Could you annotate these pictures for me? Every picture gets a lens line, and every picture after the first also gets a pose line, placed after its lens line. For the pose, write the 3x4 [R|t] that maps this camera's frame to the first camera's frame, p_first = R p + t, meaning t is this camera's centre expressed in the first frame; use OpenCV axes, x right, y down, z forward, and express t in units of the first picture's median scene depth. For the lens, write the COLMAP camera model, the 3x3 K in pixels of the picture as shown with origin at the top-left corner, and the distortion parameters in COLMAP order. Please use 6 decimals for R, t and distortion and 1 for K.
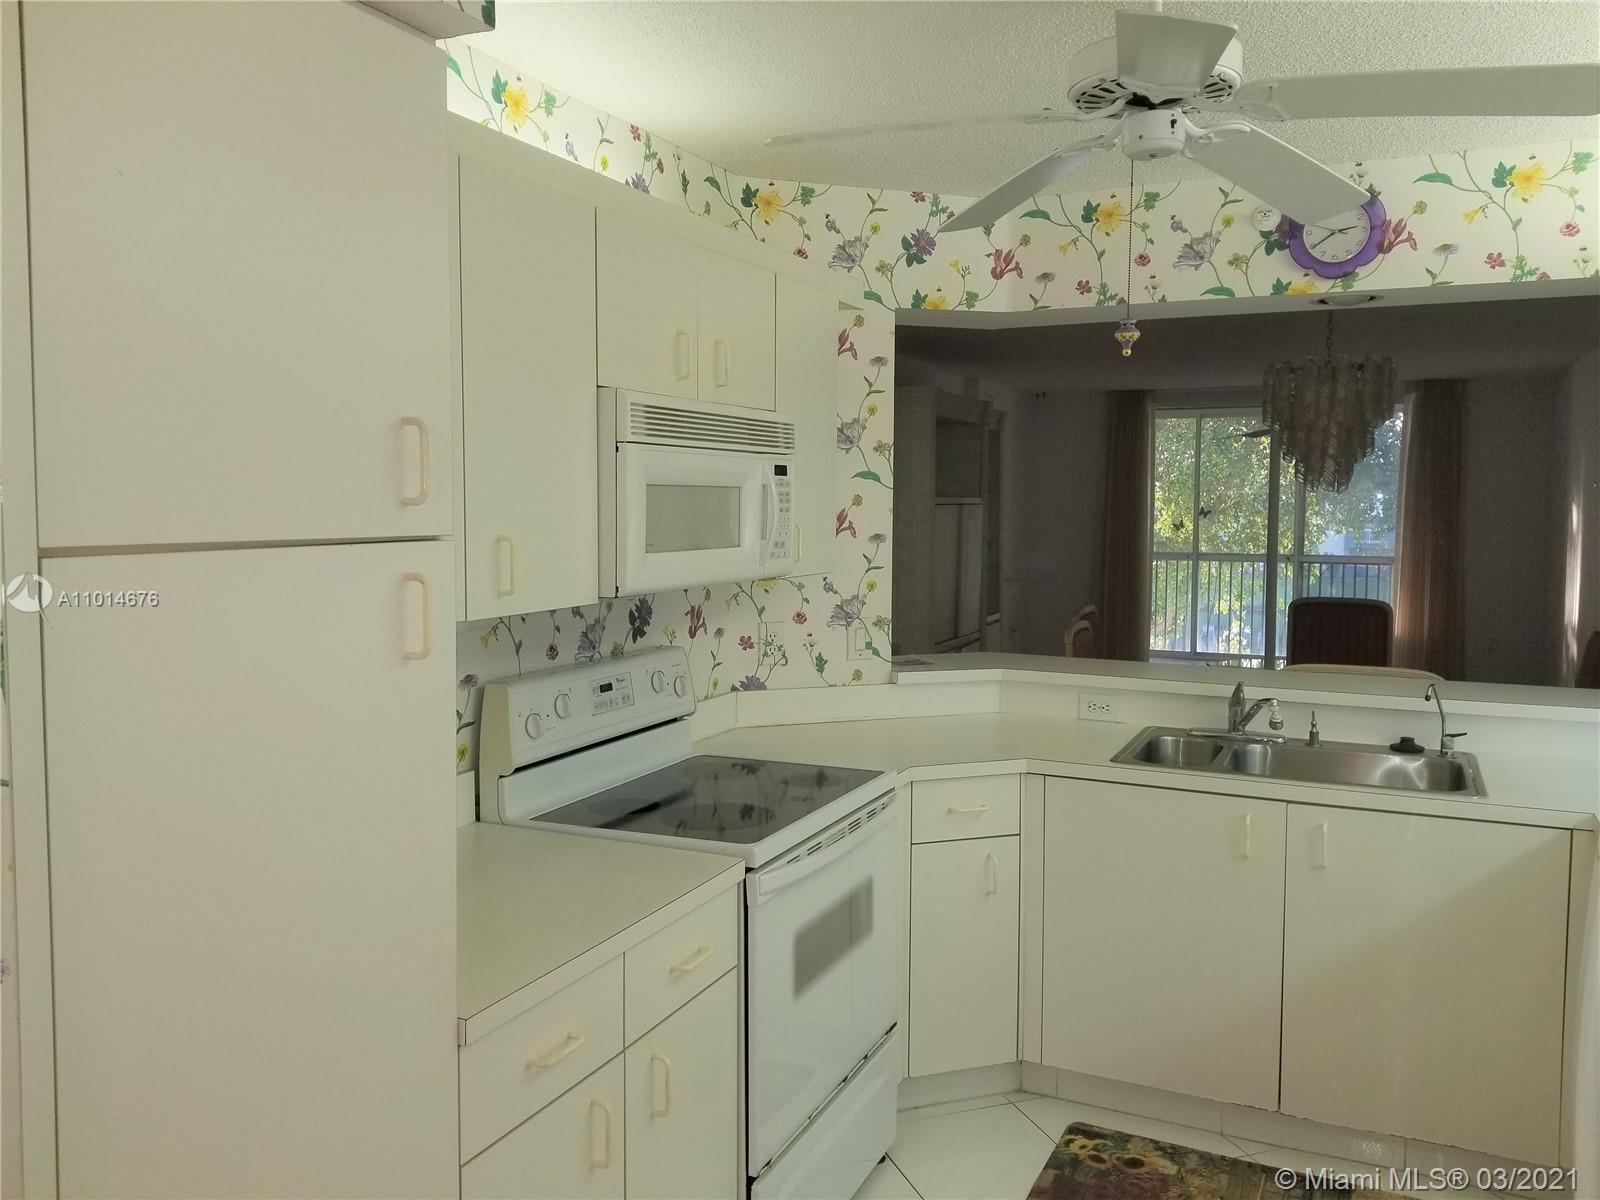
lens RADIAL K [[1240.7, 0, 792.9], [0, 1240.7, 584.1], [0, 0, 1]] dist [0.058154, -0.099130]
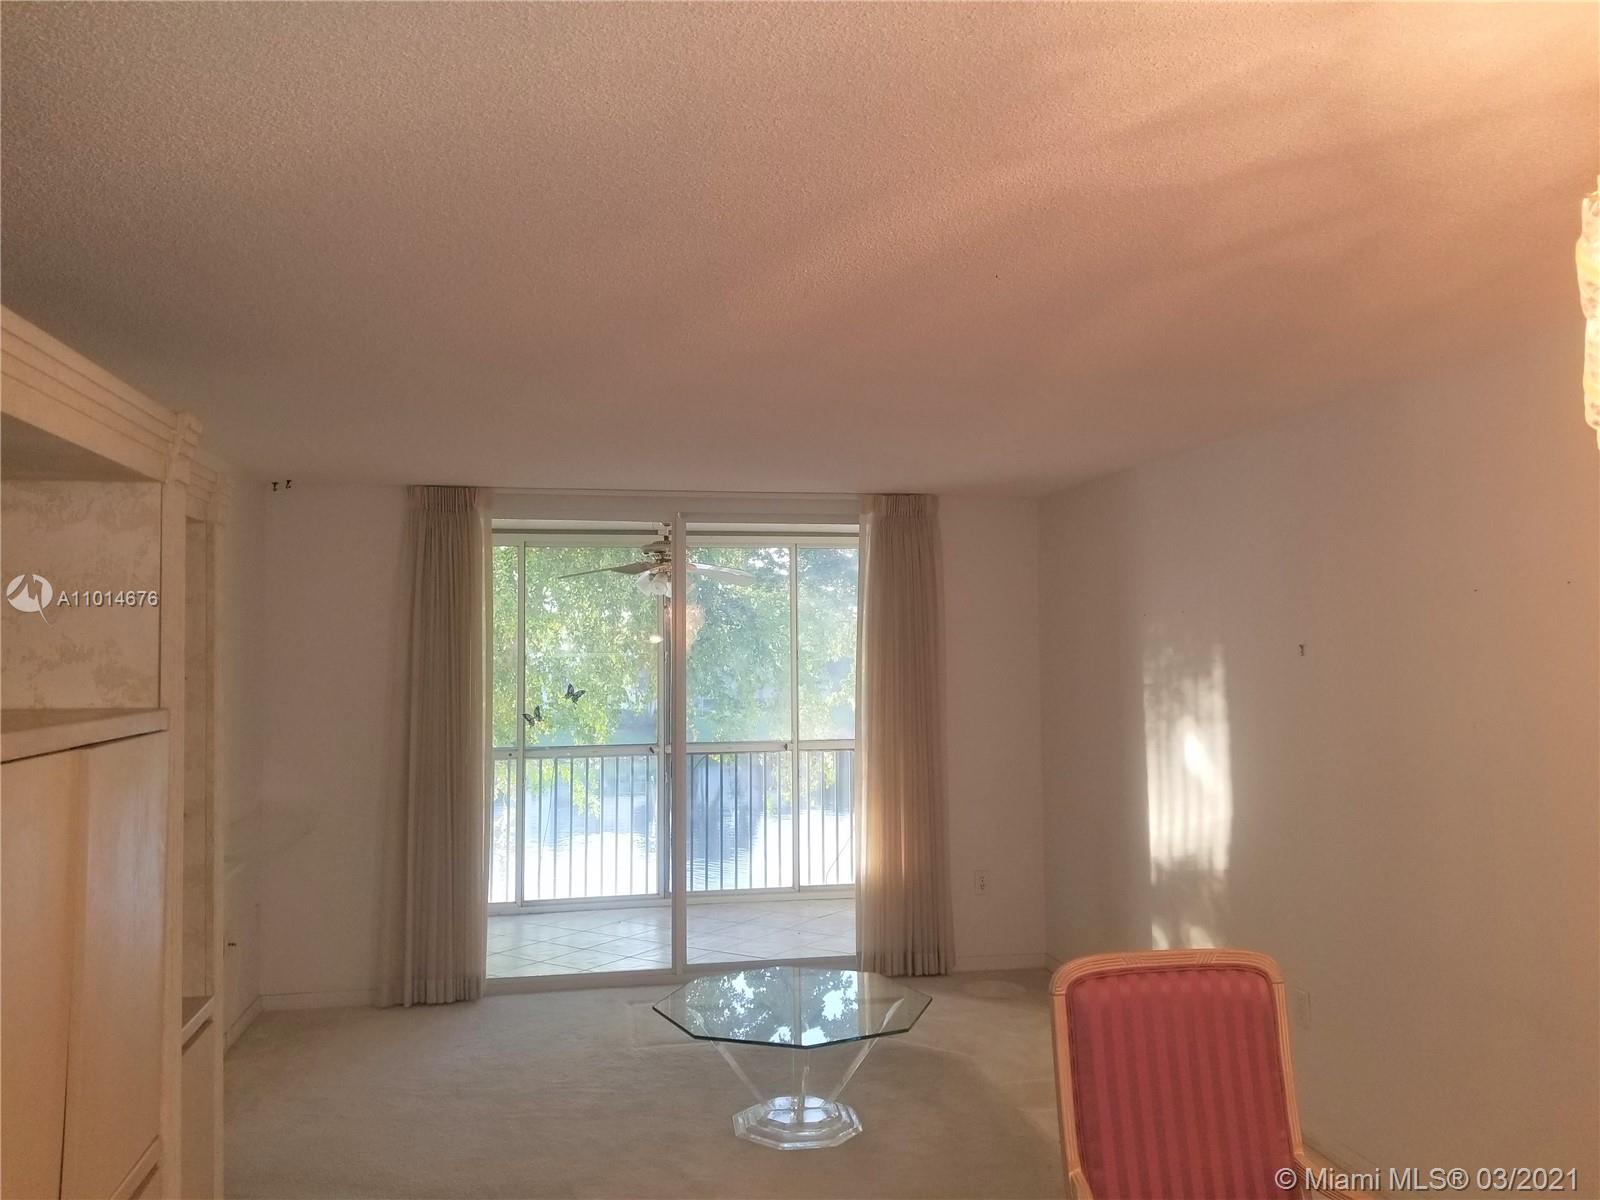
lens RADIAL K [[1240.7, 0, 801.2], [0, 1240.7, 592.0], [0, 0, 1]] dist [0.058154, -0.099130]
pose [[0.811742, 0.018541, 0.583722, 0.194204], [0.049430, 0.993728, -0.100303, -0.115526], [-0.581921, 0.110274, 0.805734, 1.286812]]
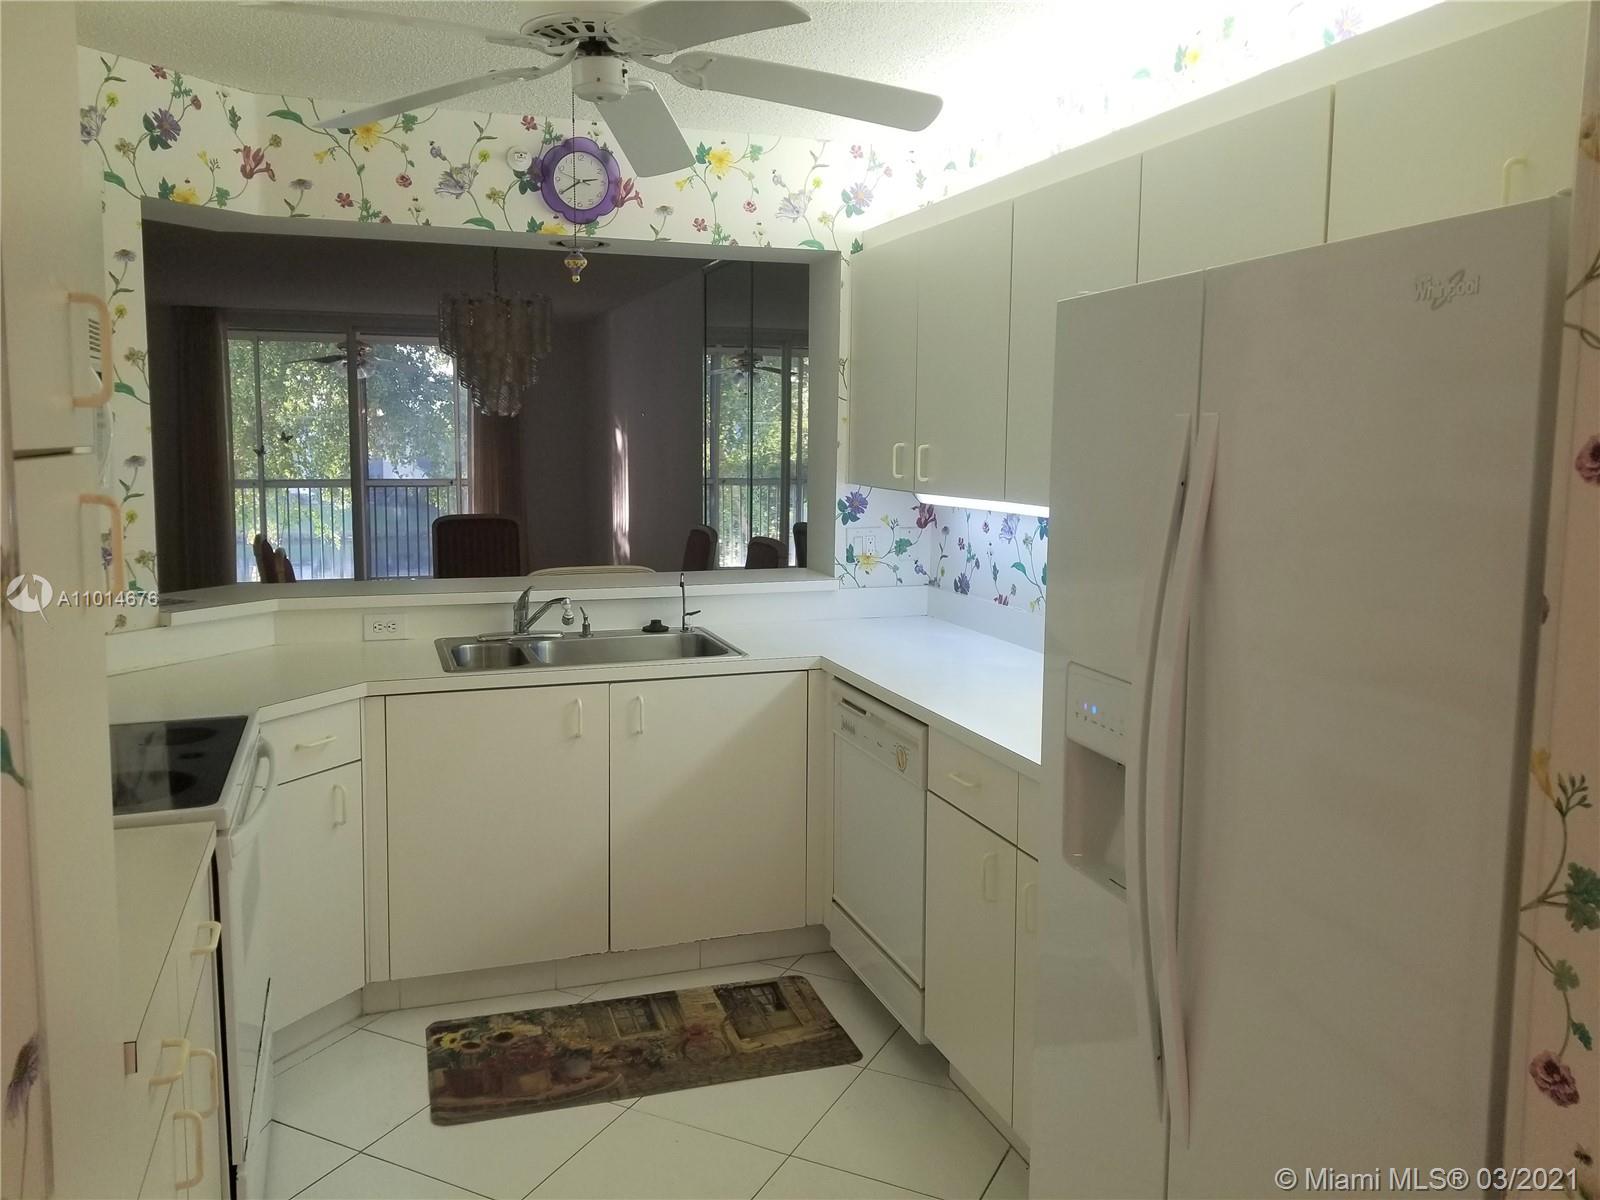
lens RADIAL K [[1240.7, 0, 783.6], [0, 1240.7, 568.9], [0, 0, 1]] dist [0.058154, -0.099130]
pose [[0.715784, -0.076422, 0.694127, -0.233509], [0.045117, 0.996978, 0.063241, 0.003540], [-0.696862, -0.013950, 0.717069, 0.057702]]
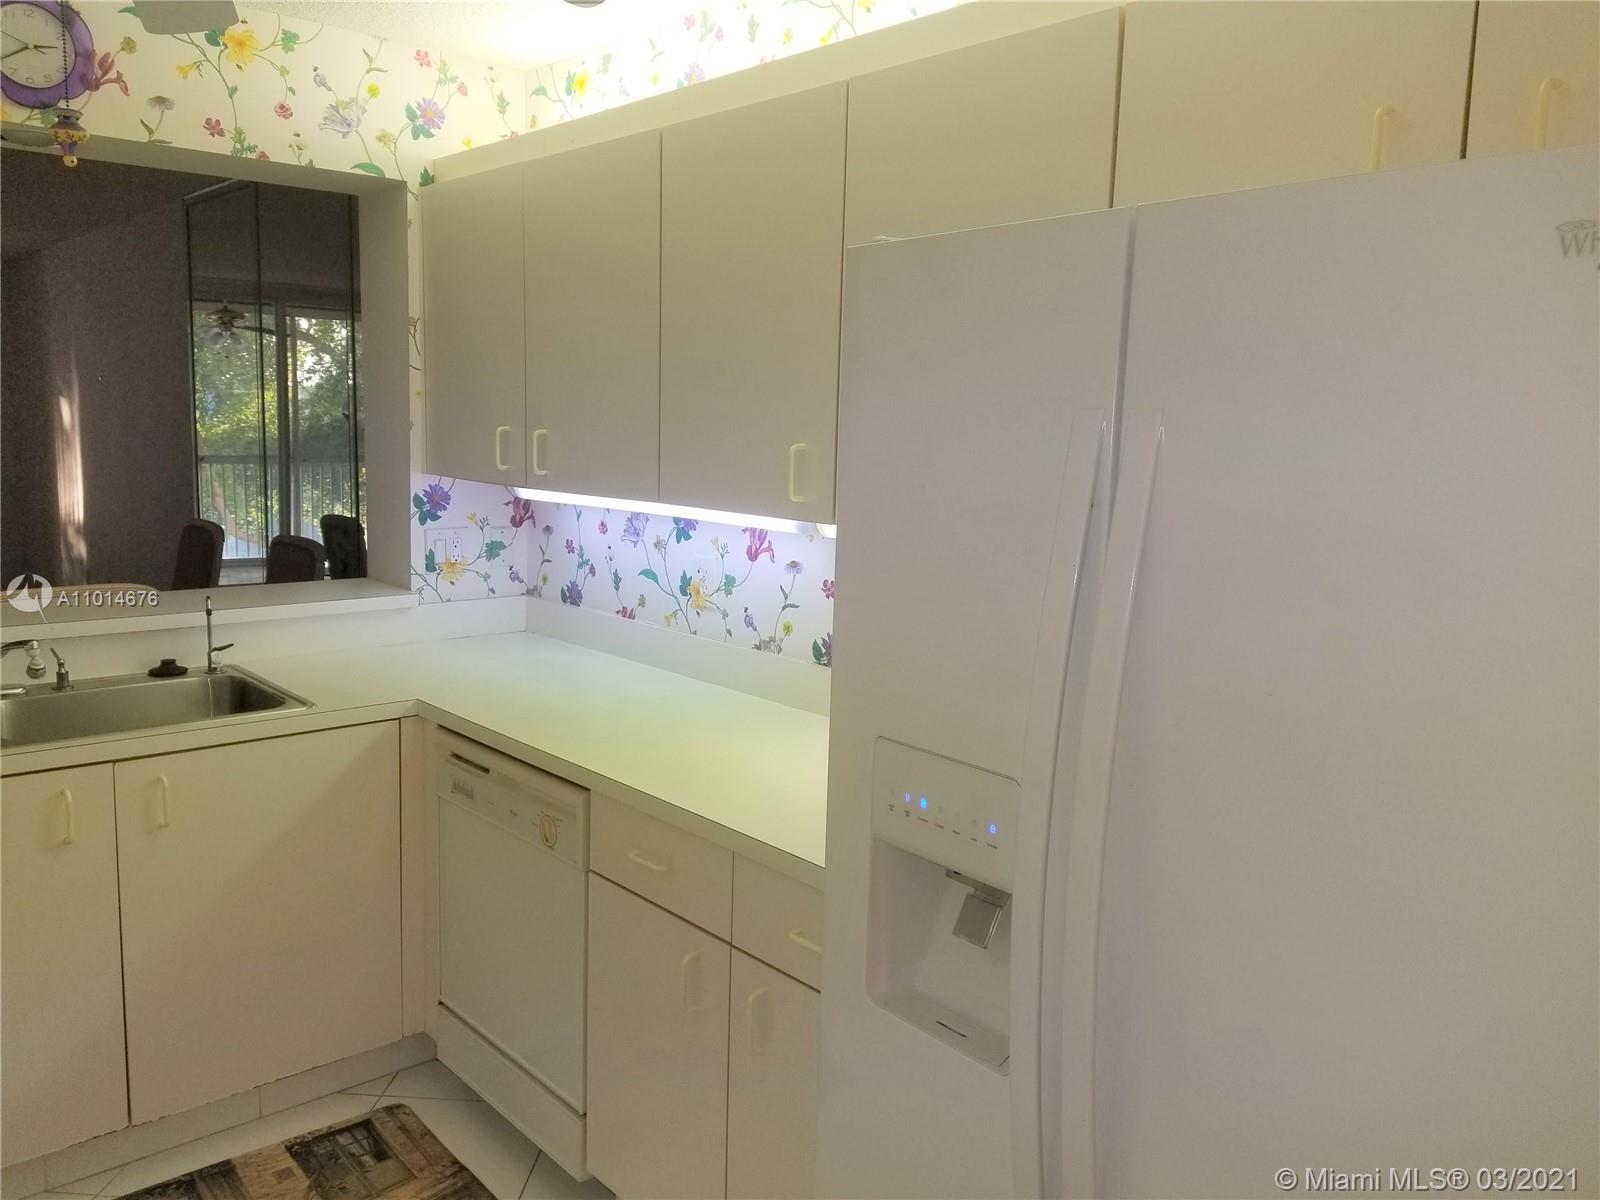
lens RADIAL K [[1240.7, 0, 797.9], [0, 1240.7, 588.1], [0, 0, 1]] dist [0.058154, -0.099130]
pose [[0.381066, -0.120126, 0.916711, -0.141602], [0.038901, 0.992728, 0.113917, -0.011271], [-0.923729, -0.007749, 0.382968, 0.233802]]
